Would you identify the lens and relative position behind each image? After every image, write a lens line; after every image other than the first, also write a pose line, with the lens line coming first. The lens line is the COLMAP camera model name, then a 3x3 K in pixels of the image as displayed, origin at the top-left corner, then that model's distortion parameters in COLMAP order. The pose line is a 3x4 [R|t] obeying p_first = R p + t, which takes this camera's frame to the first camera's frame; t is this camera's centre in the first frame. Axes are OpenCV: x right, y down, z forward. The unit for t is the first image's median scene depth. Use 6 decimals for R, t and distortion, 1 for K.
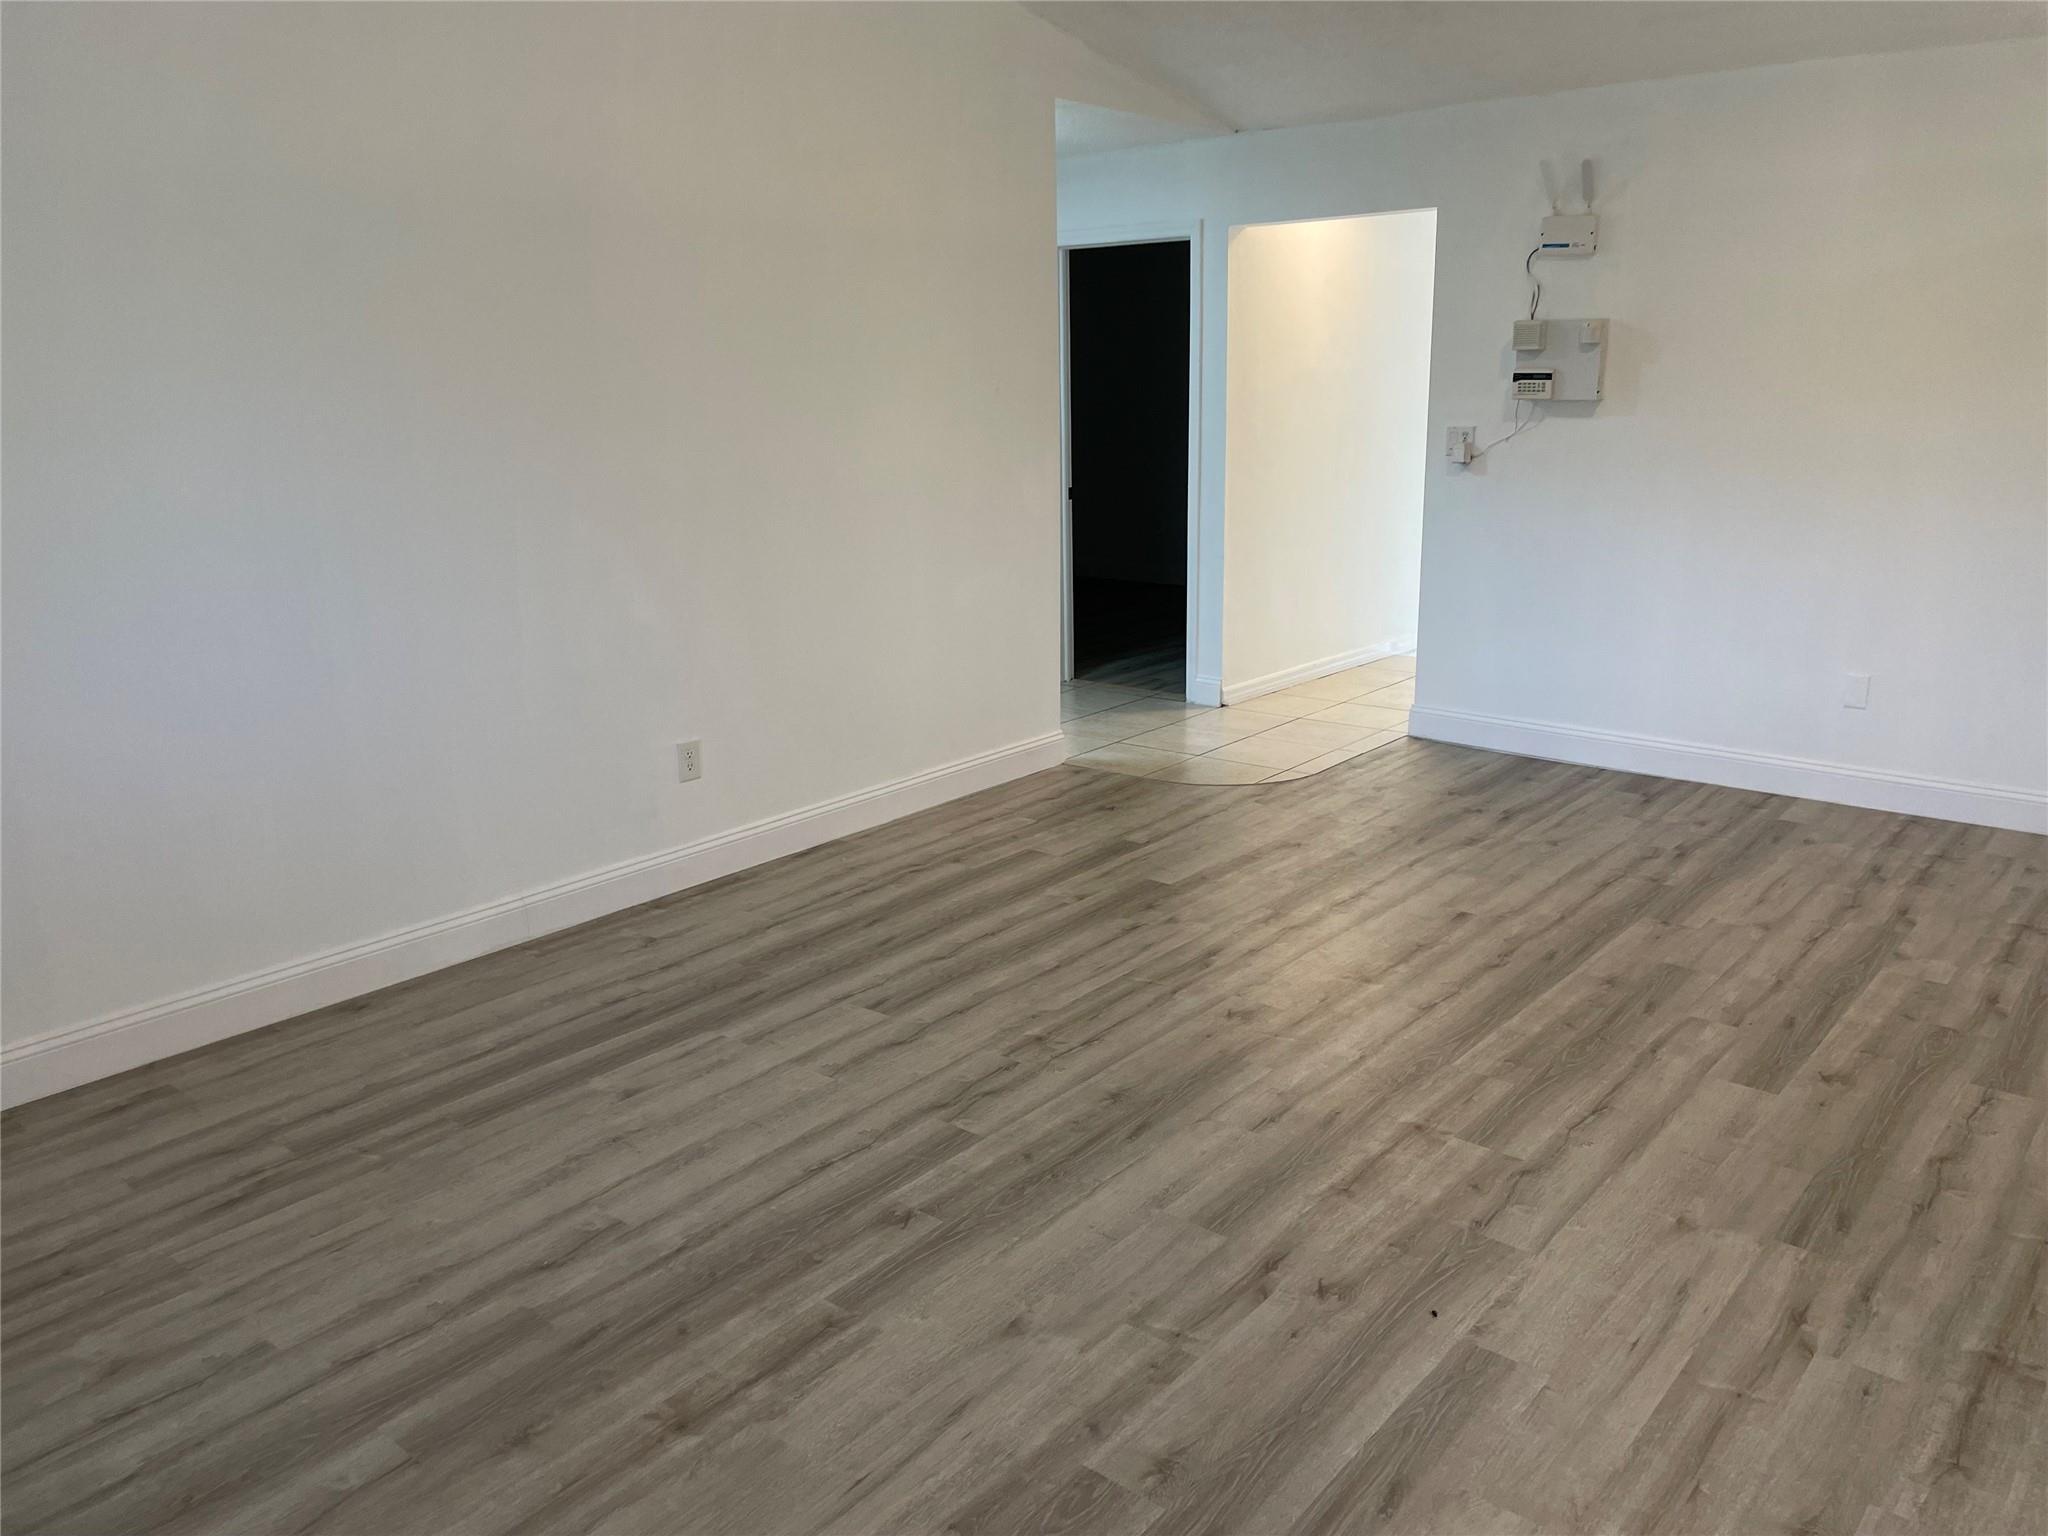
lens RADIAL K [[1548.3, 0, 1048.7], [0, 1548.3, 748.8], [0, 0, 1]] dist [0.095165, -0.121032]
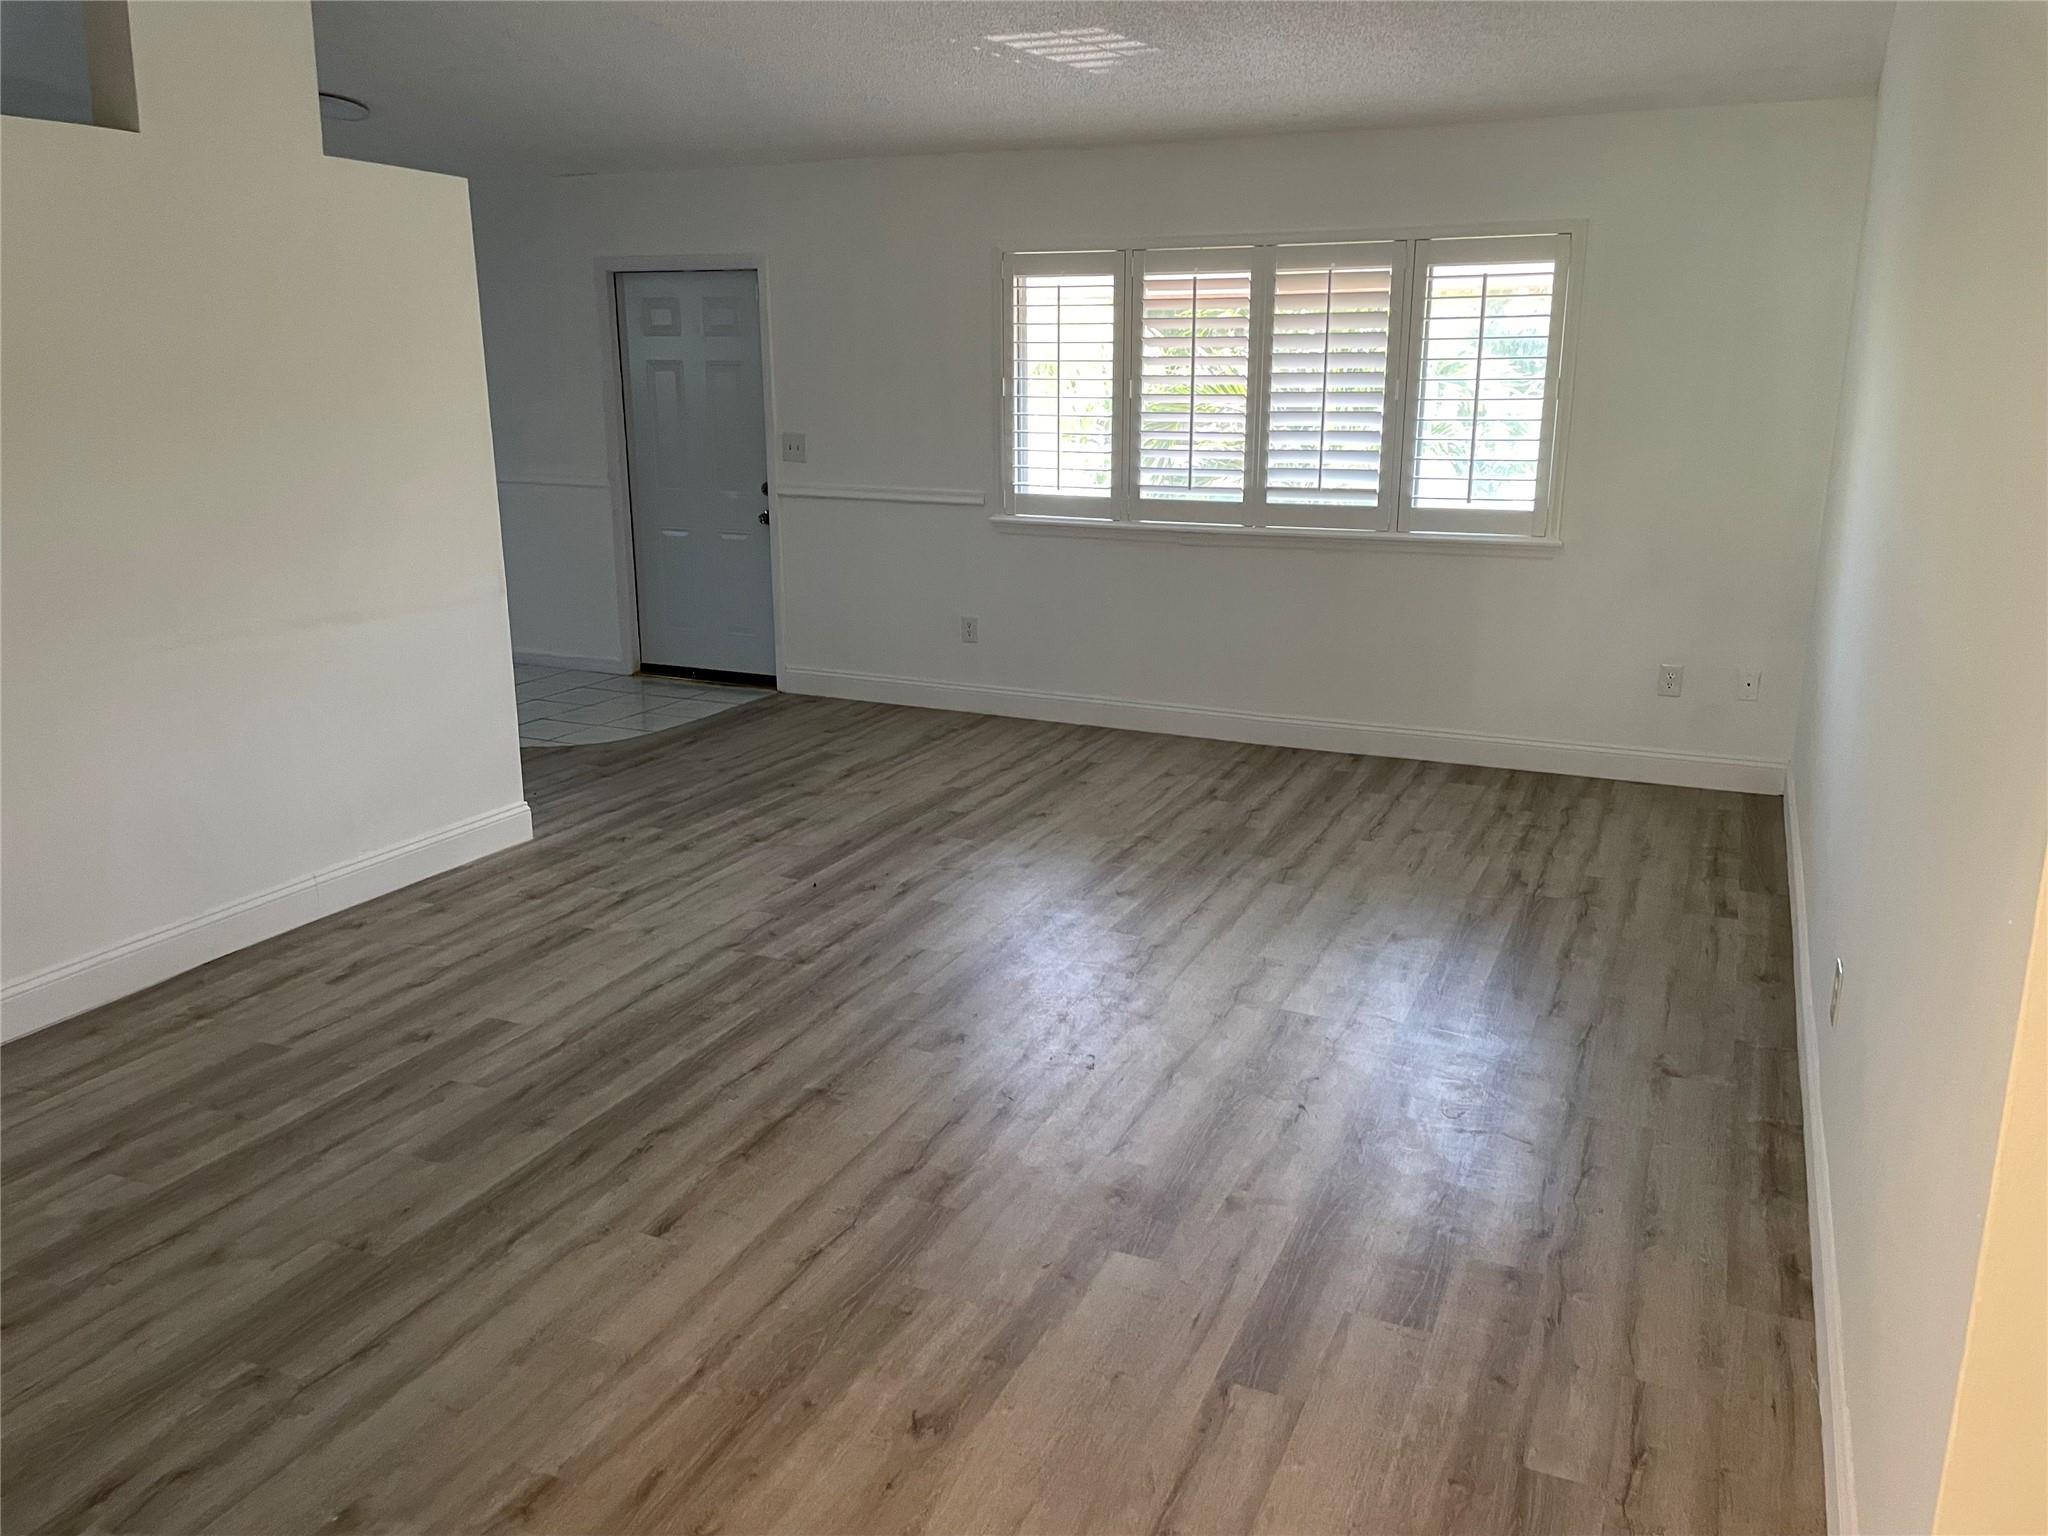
lens RADIAL K [[1548.3, 0, 1030.0], [0, 1548.3, 761.6], [0, 0, 1]] dist [0.095165, -0.121032]
pose [[-0.964732, 0.078115, -0.251376, 0.305894], [-0.051433, 0.880611, 0.471040, -0.451736], [0.258159, 0.467357, -0.845536, 1.738956]]
